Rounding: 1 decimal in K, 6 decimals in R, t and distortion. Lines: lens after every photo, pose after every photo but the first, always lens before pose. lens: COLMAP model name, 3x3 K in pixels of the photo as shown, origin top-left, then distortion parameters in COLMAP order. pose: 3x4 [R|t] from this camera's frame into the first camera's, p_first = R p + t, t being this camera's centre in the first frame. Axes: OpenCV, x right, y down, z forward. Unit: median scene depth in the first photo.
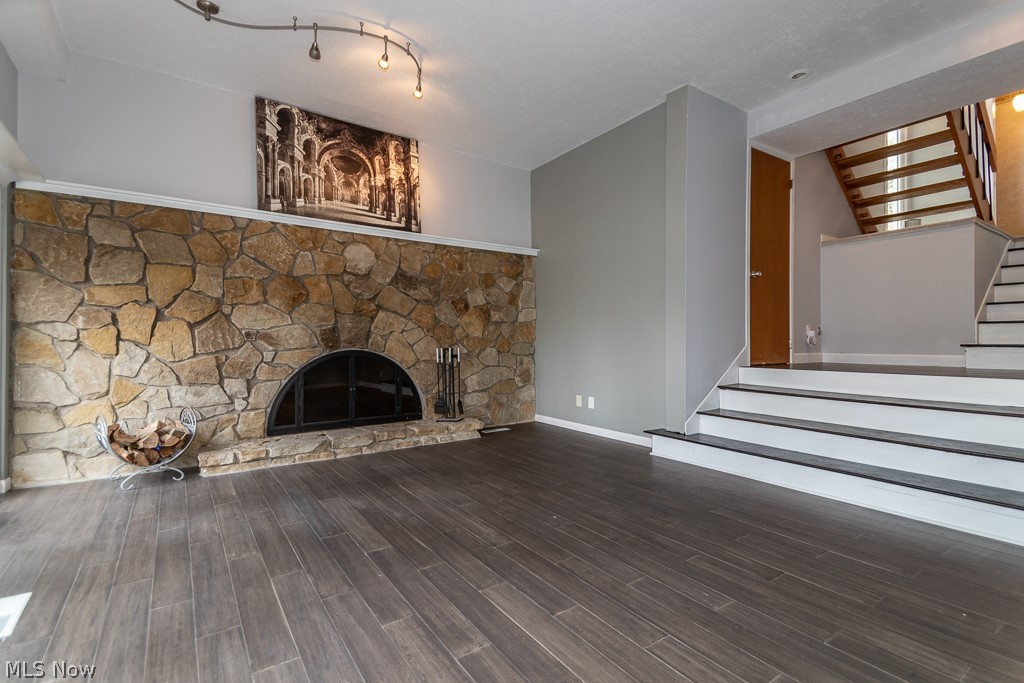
lens RADIAL K [[473.6, 0, 512.0], [0, 473.6, 341.5], [0, 0, 1]] dist [0.001636, -0.000862]
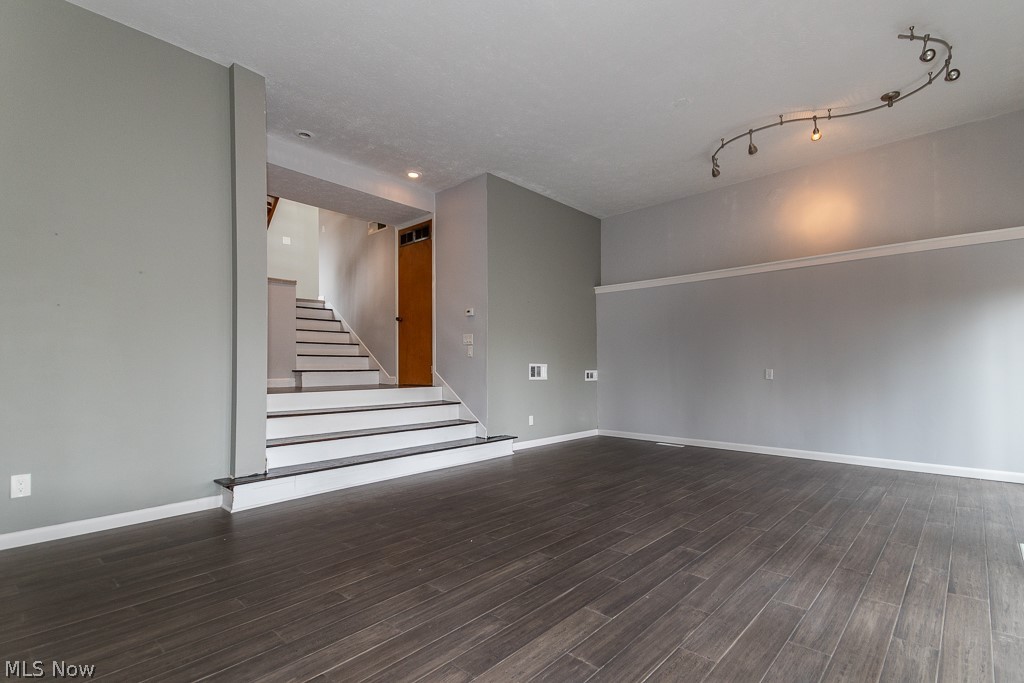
lens RADIAL K [[473.6, 0, 512.0], [0, 473.6, 341.5], [0, 0, 1]] dist [0.001636, -0.000862]
pose [[-0.183859, 0.041582, 0.982073, -0.901842], [0.019308, 0.999065, -0.038687, -0.010172], [-0.982763, 0.011849, -0.184489, 1.066667]]
